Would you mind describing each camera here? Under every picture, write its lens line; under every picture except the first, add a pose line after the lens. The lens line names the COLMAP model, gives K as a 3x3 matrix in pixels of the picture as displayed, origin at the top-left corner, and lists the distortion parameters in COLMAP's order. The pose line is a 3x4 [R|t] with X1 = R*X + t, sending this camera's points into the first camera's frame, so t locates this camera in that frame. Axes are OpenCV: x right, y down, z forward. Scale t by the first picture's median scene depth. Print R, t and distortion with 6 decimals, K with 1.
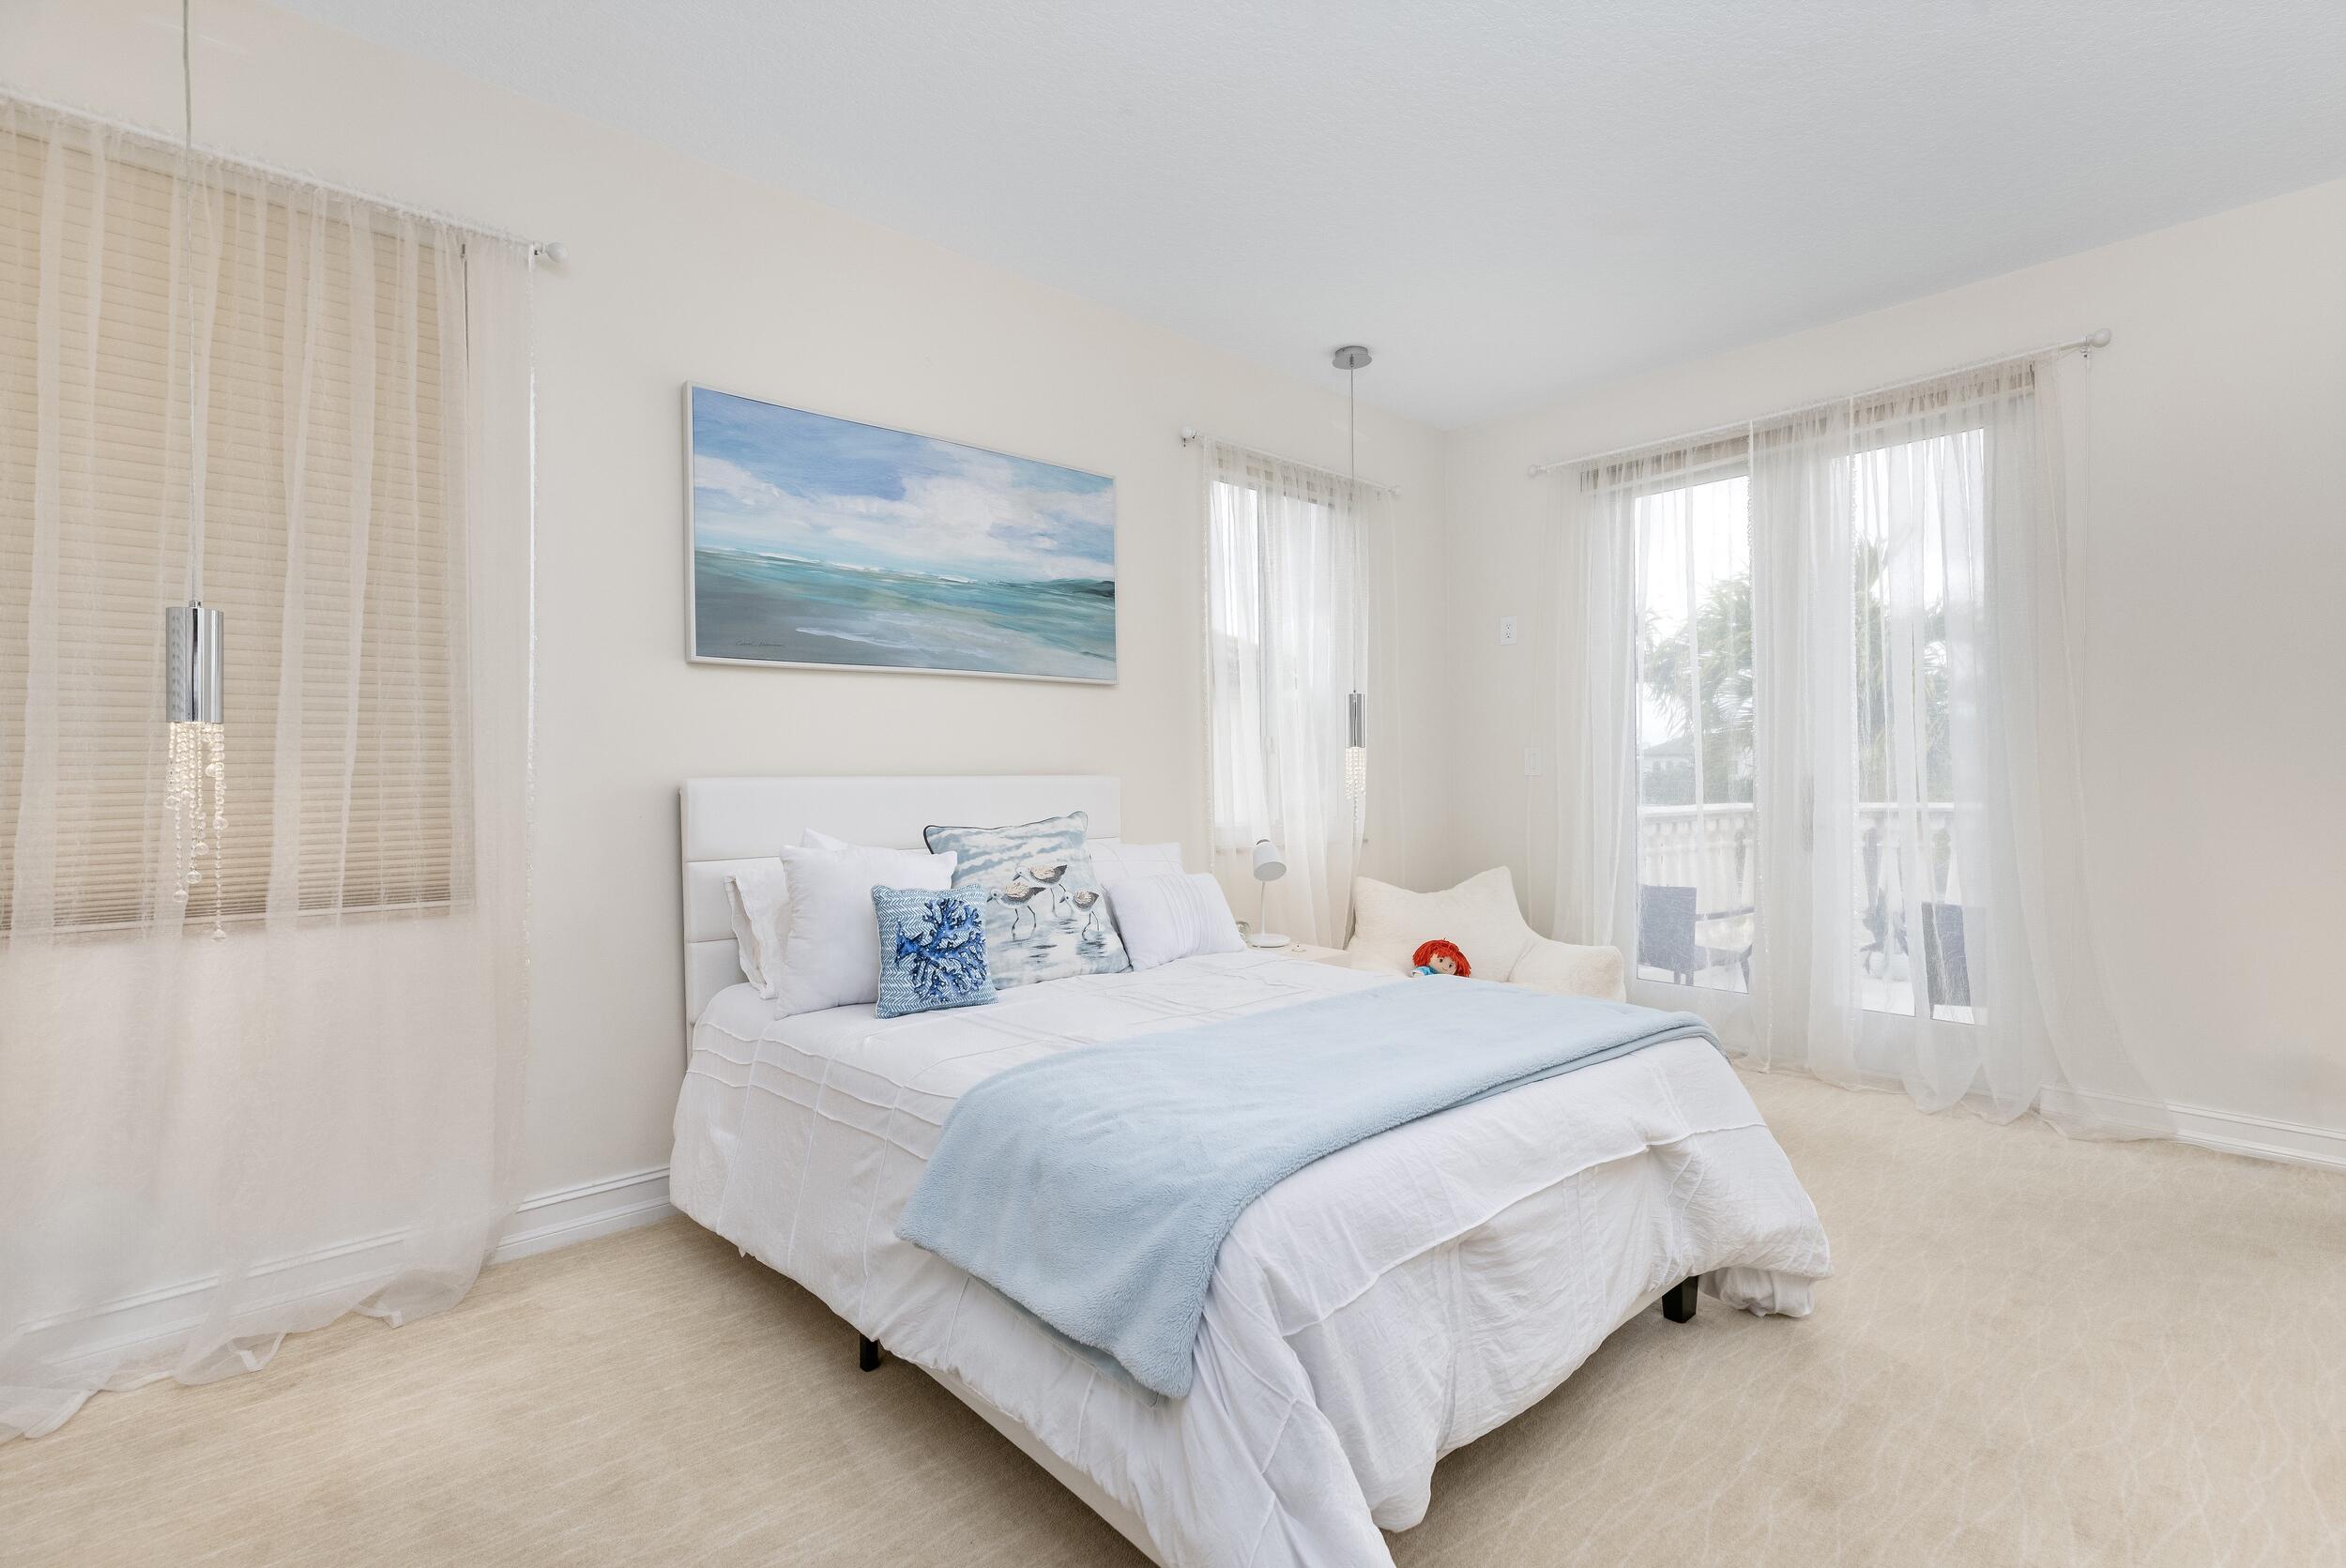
lens RADIAL K [[1068.8, 0, 1173.0], [0, 1068.8, 784.0], [0, 0, 1]] dist [0.008432, 0.000177]
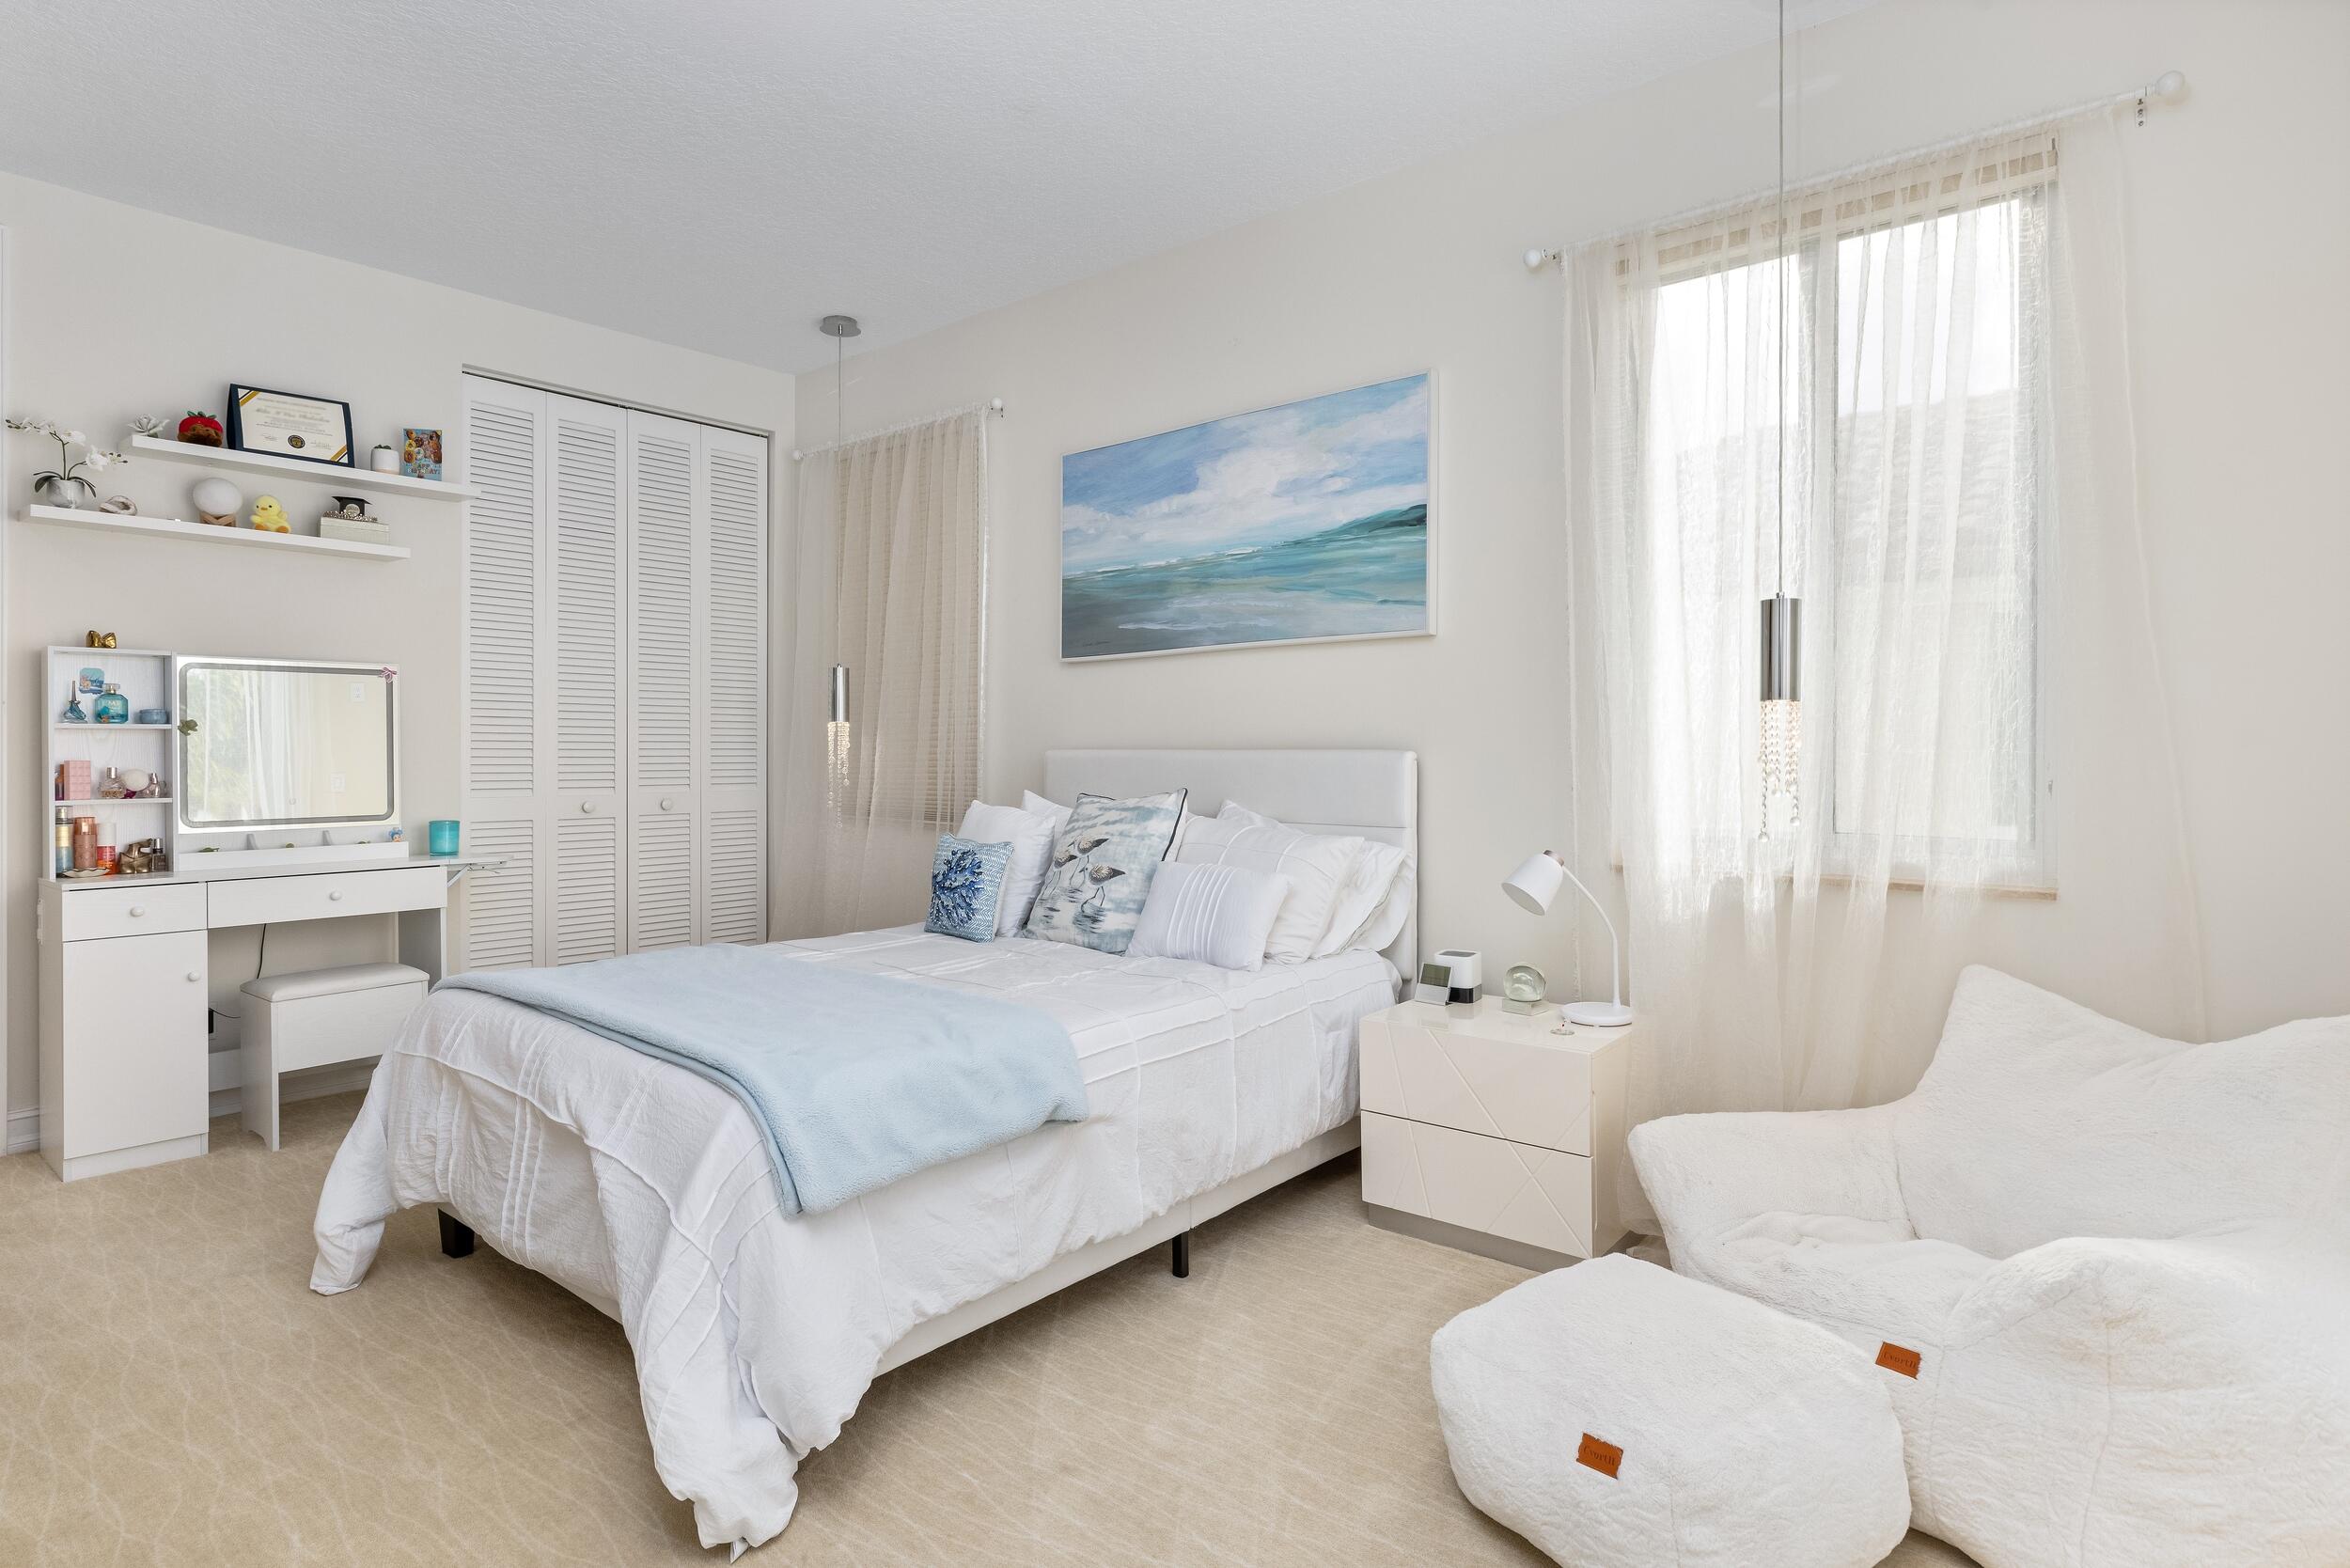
lens RADIAL K [[1235.3, 0, 1173.4], [0, 1235.3, 758.1], [0, 0, 1]] dist [-0.001221, -0.000142]
pose [[0.139887, 0.015457, -0.990047, 0.958498], [-0.007881, 0.999864, 0.014497, -0.016267], [0.990136, 0.005775, 0.139990, 0.805177]]
